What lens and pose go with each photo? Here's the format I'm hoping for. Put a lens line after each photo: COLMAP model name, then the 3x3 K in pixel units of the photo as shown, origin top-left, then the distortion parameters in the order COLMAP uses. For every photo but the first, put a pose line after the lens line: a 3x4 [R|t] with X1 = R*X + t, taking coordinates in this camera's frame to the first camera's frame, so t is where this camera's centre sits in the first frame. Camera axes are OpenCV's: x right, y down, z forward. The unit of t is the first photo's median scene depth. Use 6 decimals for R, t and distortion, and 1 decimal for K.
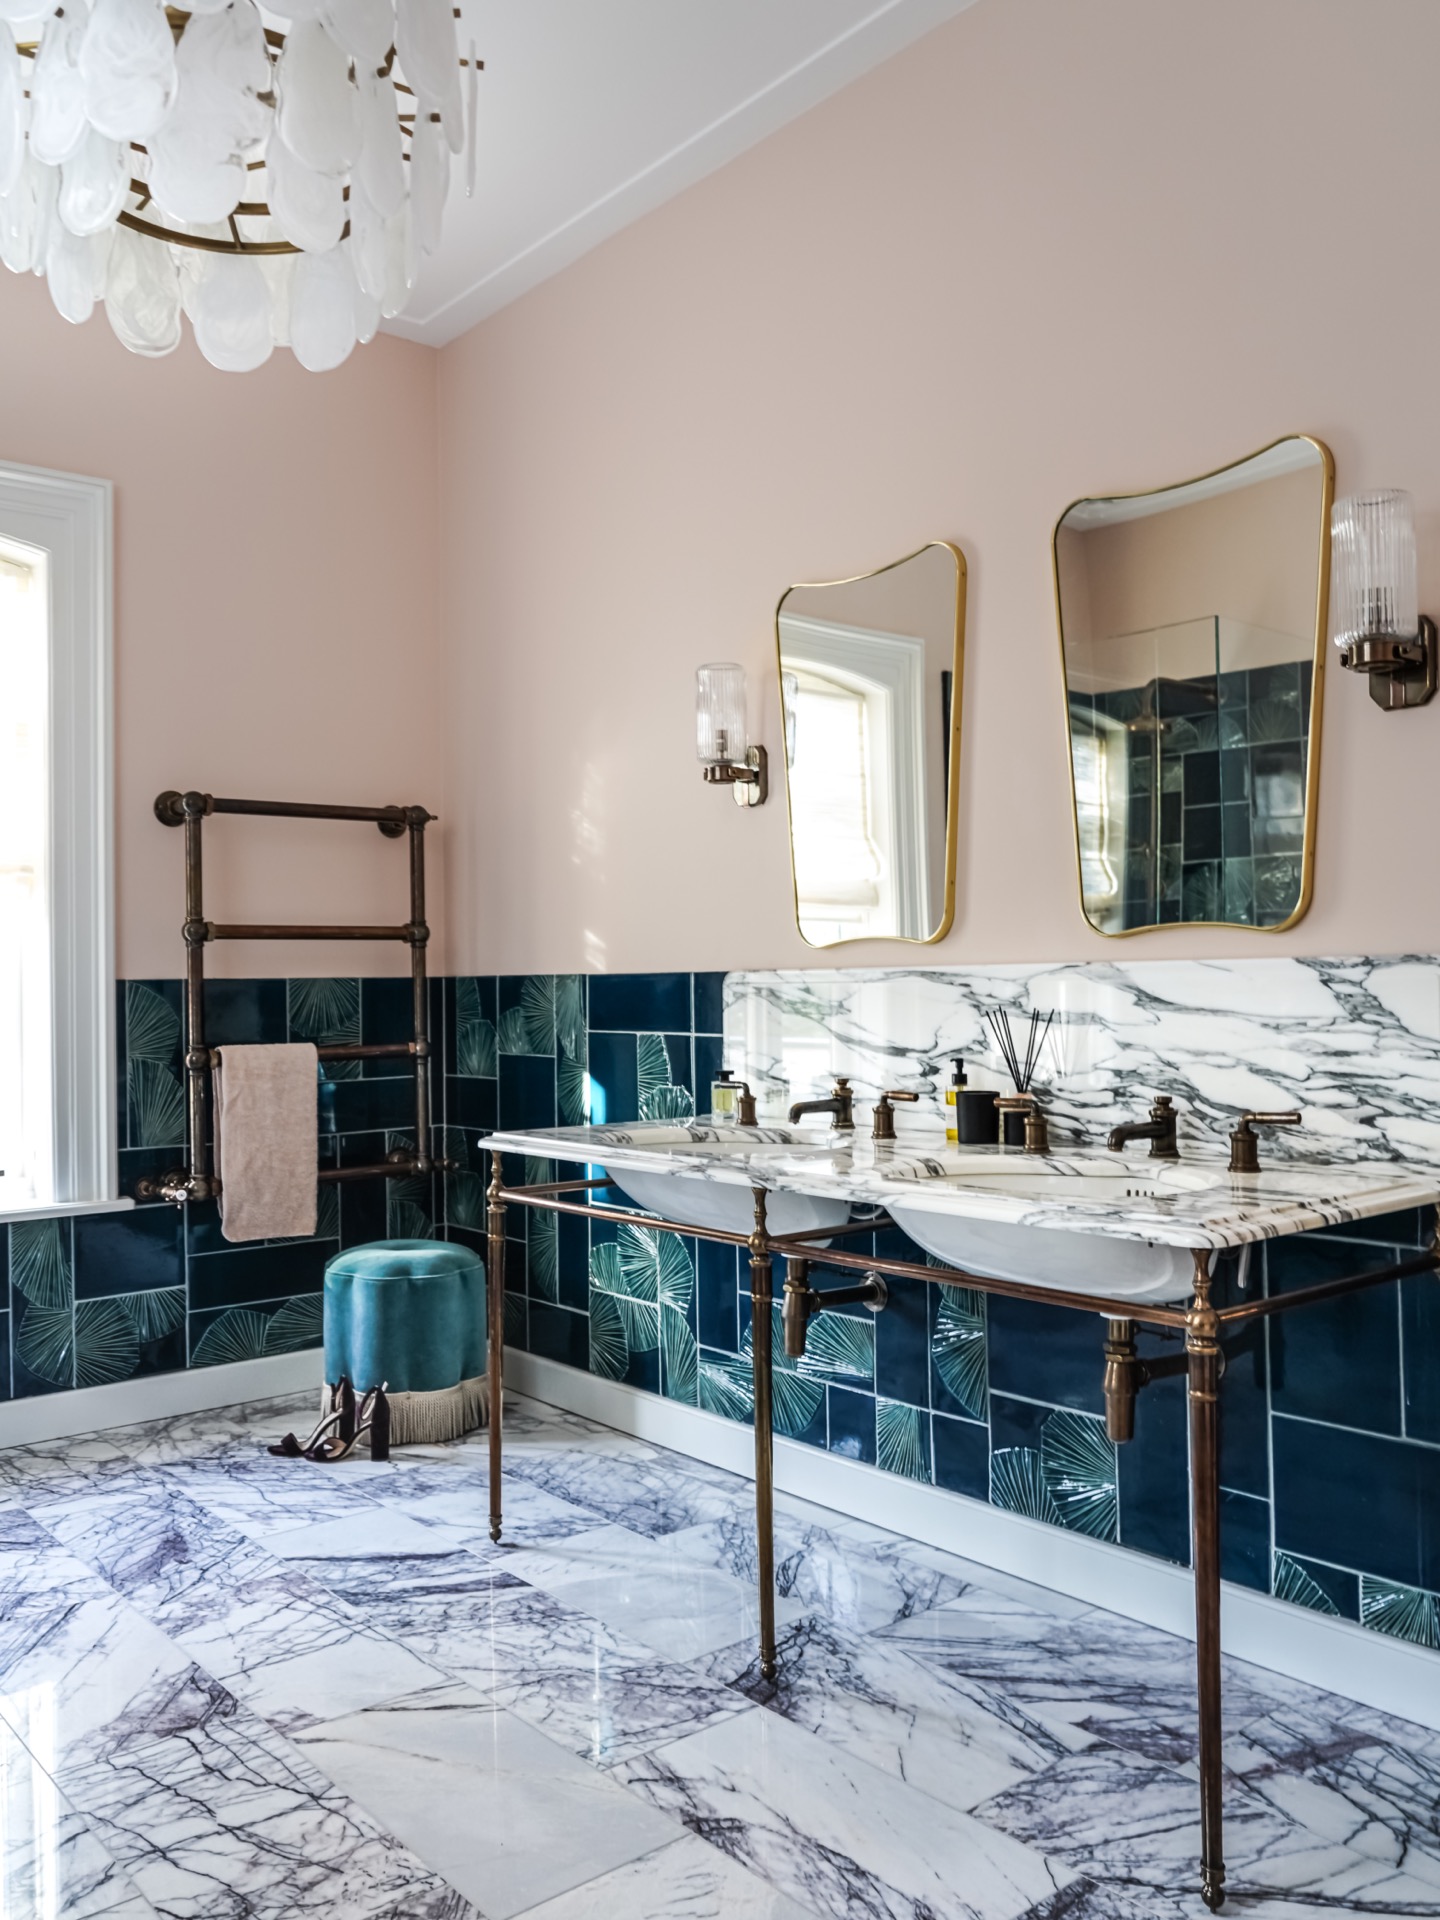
lens RADIAL K [[1579.3, 0, 720.0], [0, 1579.3, 960.0], [0, 0, 1]] dist [-0.011225, 0.004795]
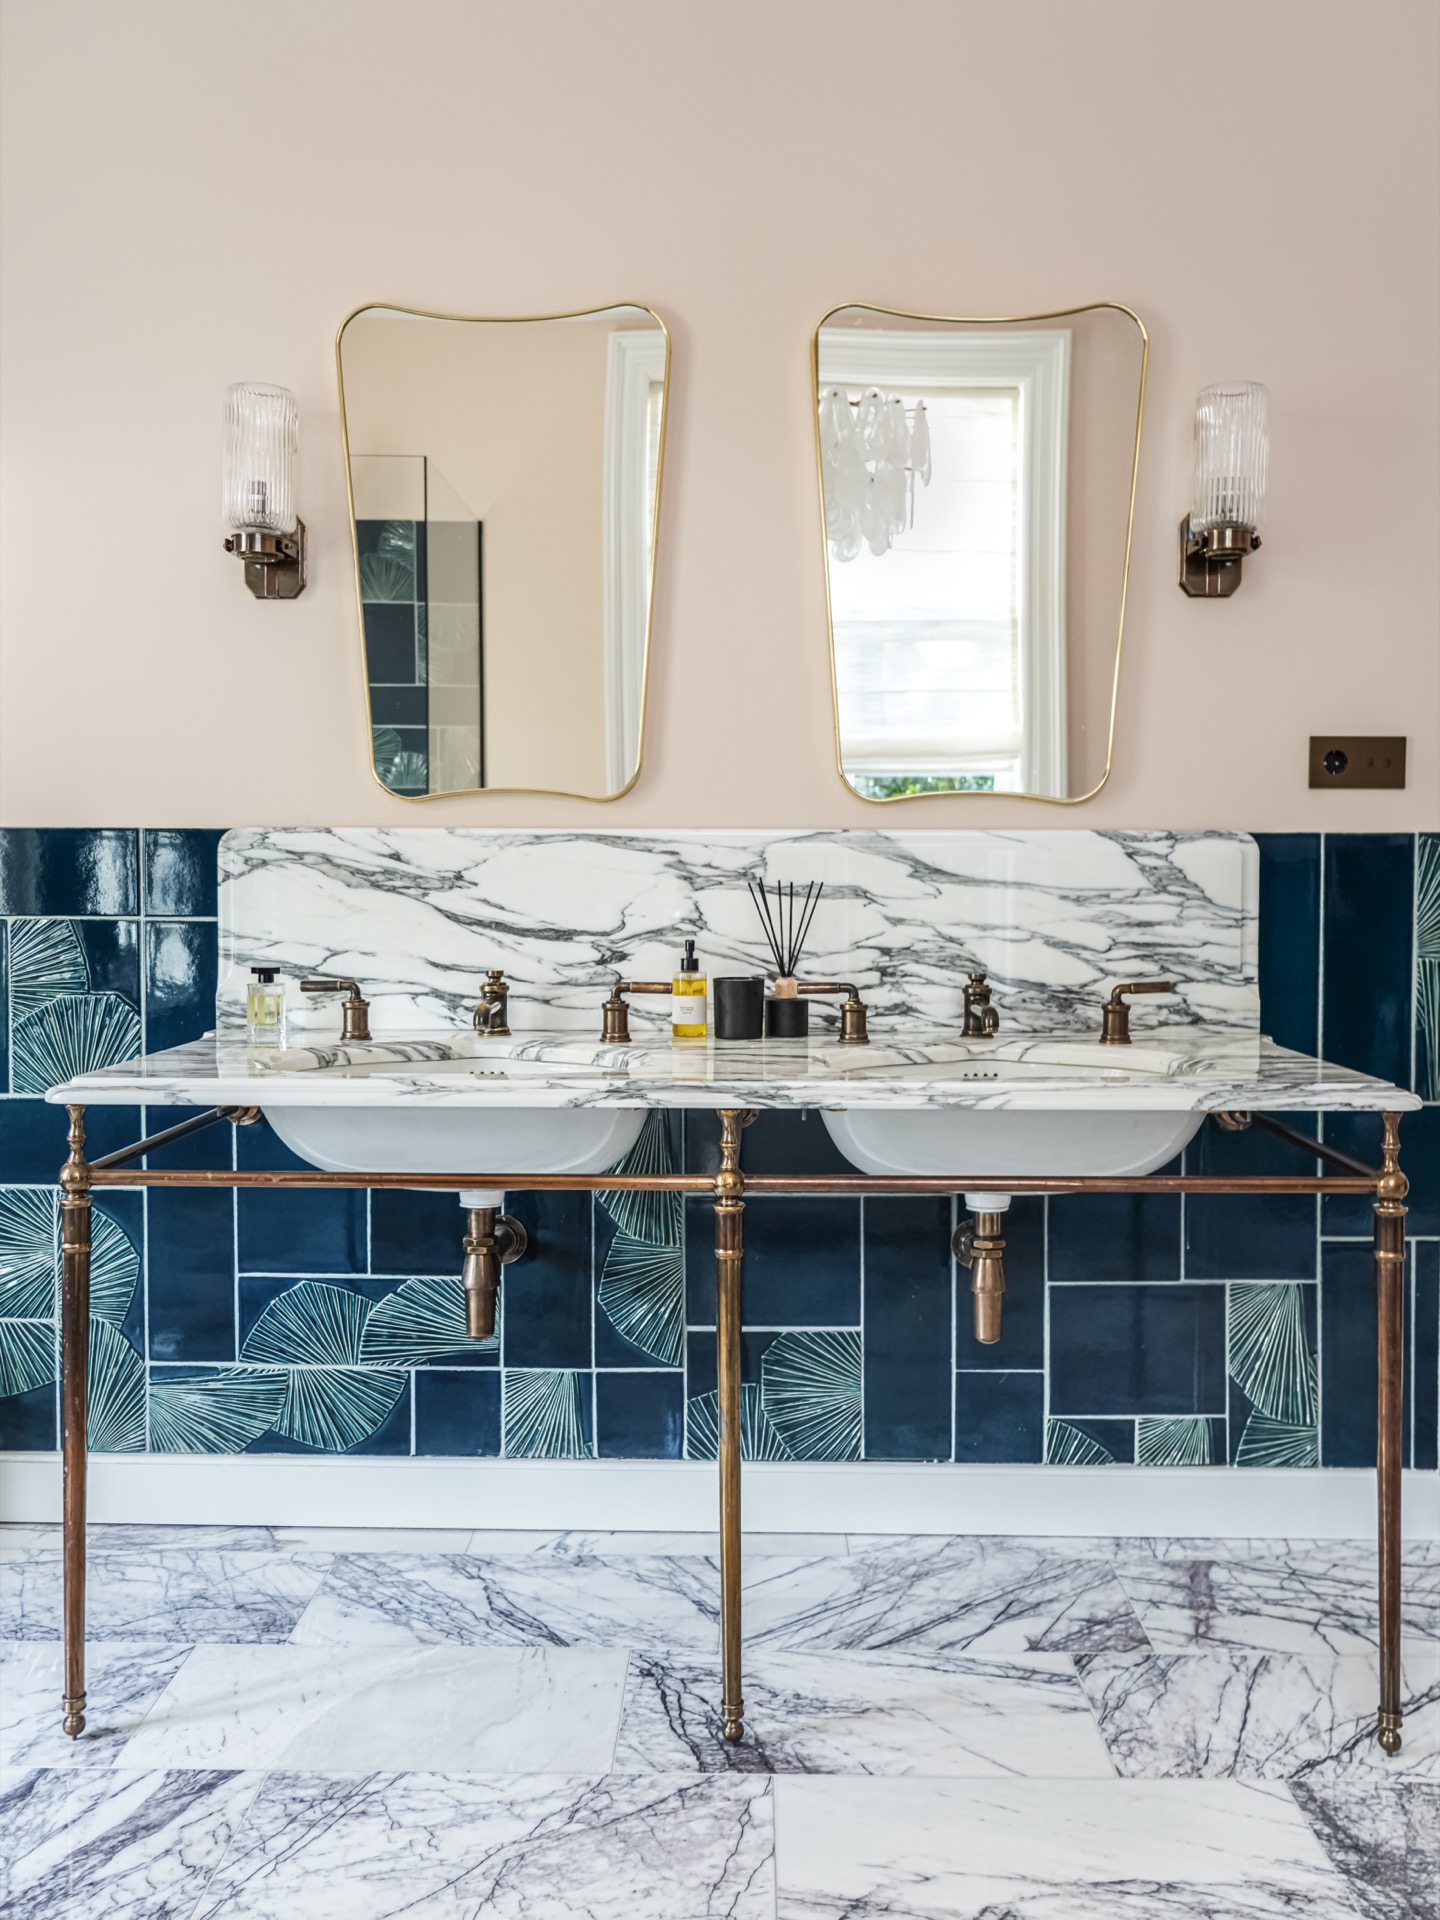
lens RADIAL K [[1619.5, 0, 720.3], [0, 1619.5, 933.4], [0, 0, 1]] dist [-0.004241, 0.009501]
pose [[0.639403, -0.012254, 0.768774, -0.577479], [-0.023056, 0.999118, 0.035102, 0.033097], [-0.768526, -0.040169, 0.638557, 0.514255]]
